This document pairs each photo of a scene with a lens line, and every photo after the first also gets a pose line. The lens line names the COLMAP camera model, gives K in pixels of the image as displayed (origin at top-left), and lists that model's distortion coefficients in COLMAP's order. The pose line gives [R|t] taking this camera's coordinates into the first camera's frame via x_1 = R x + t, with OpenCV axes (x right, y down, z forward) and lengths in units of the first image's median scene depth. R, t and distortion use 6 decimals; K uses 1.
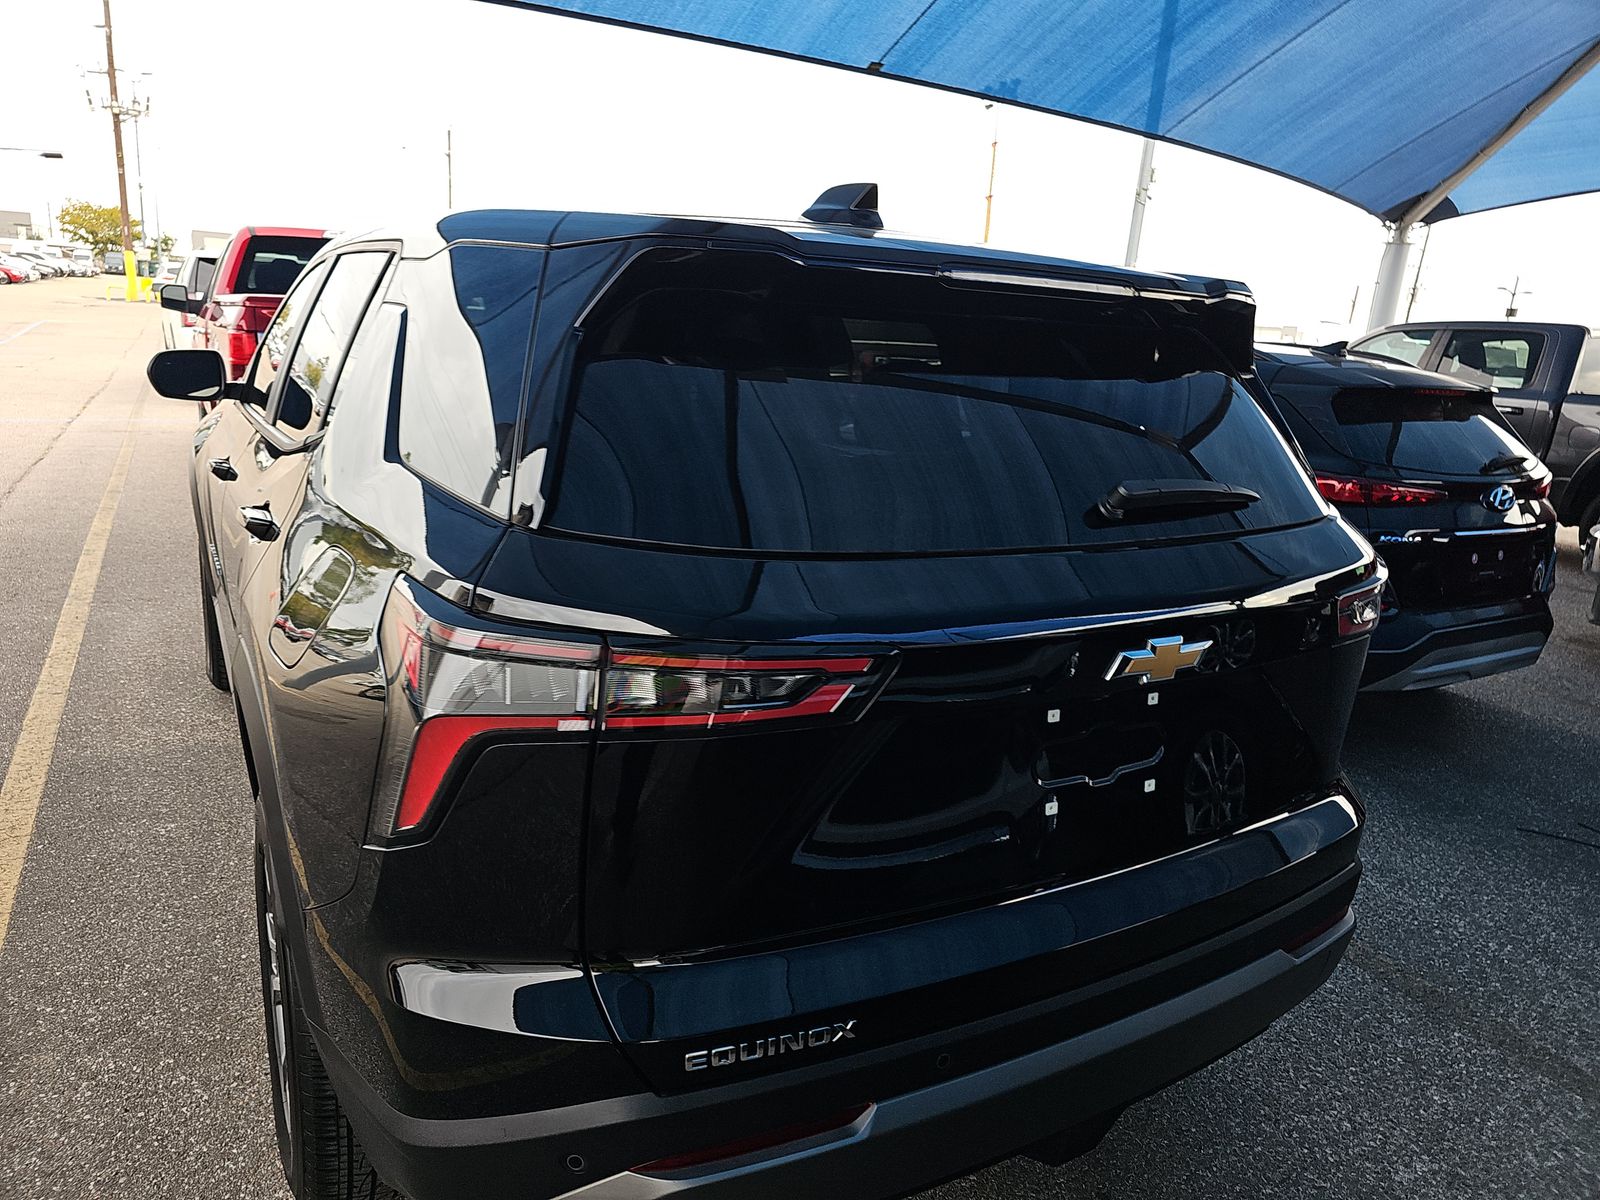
lens RADIAL K [[1073.7, 0, 812.0], [0, 1073.7, 610.3], [0, 0, 1]] dist [0.020080, -0.032451]
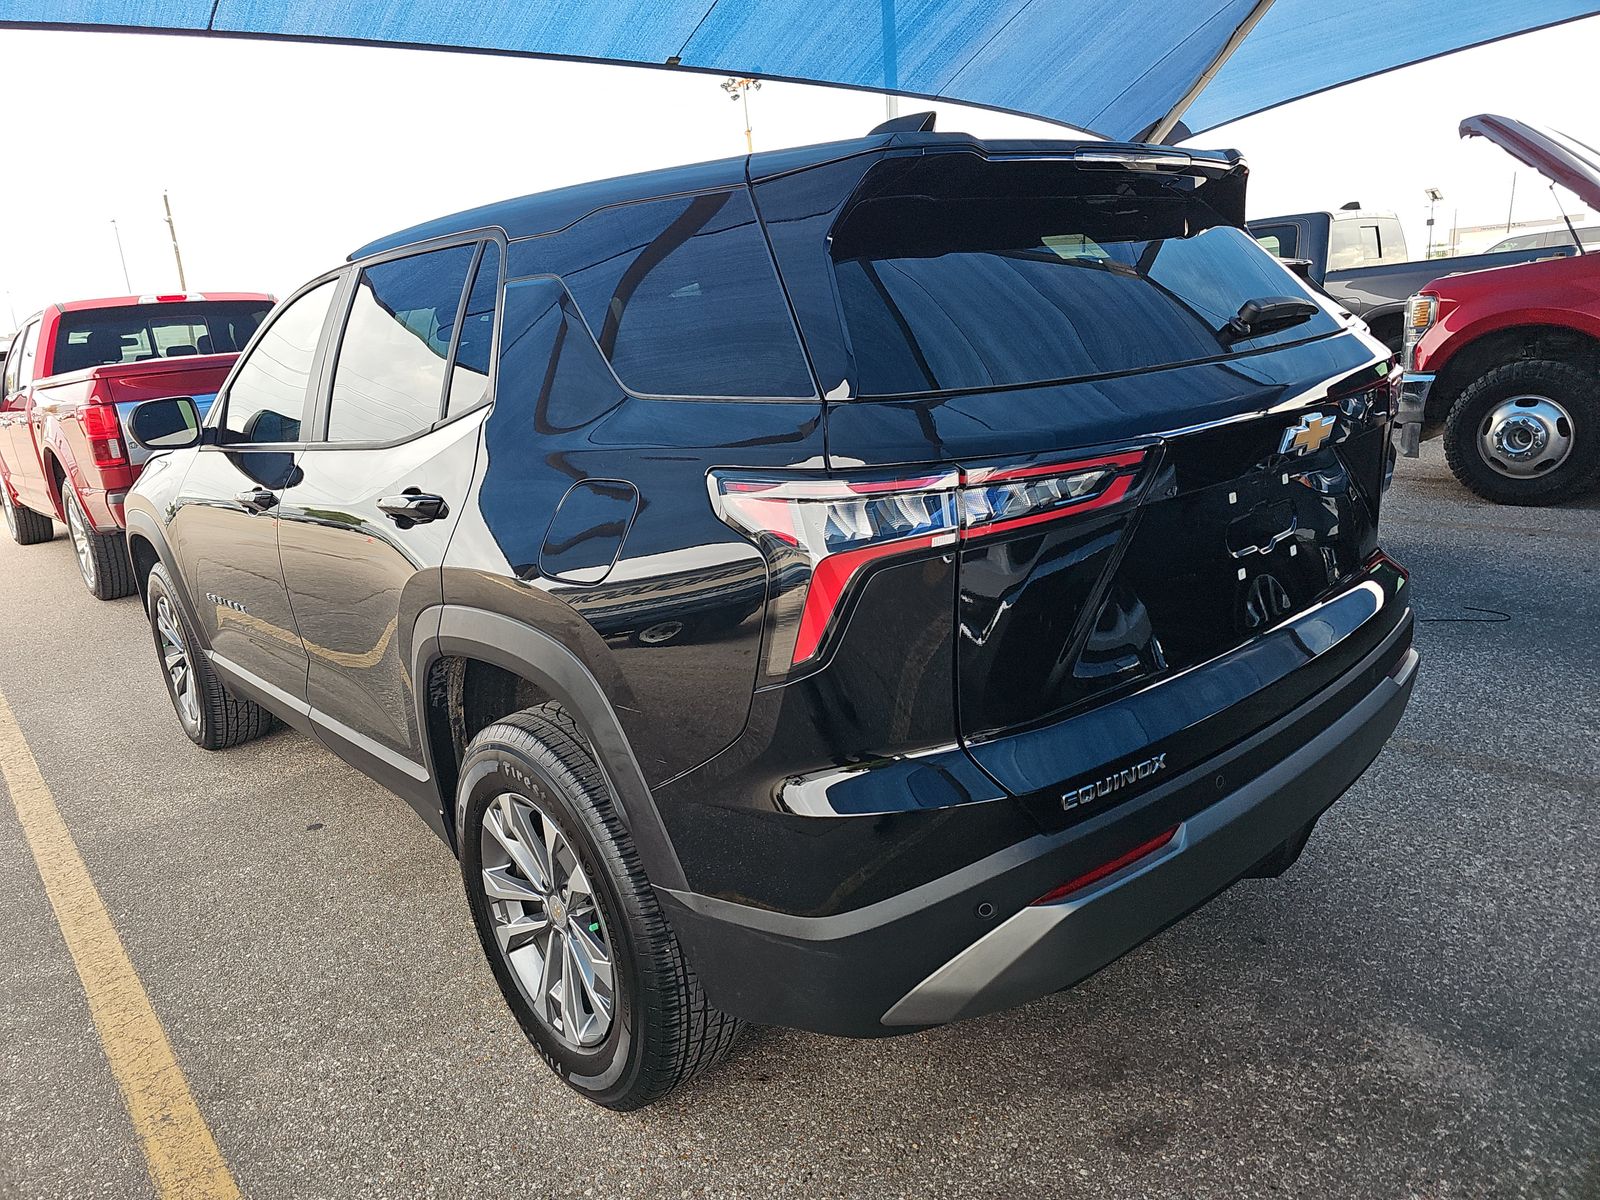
lens RADIAL K [[1073.7, 0, 786.9], [0, 1073.7, 589.9], [0, 0, 1]] dist [0.020080, -0.032451]
pose [[0.970031, -0.191735, 0.149255, -0.249389], [0.194369, 0.980923, -0.003133, 0.056155], [-0.145808, 0.032049, 0.988794, -0.074830]]
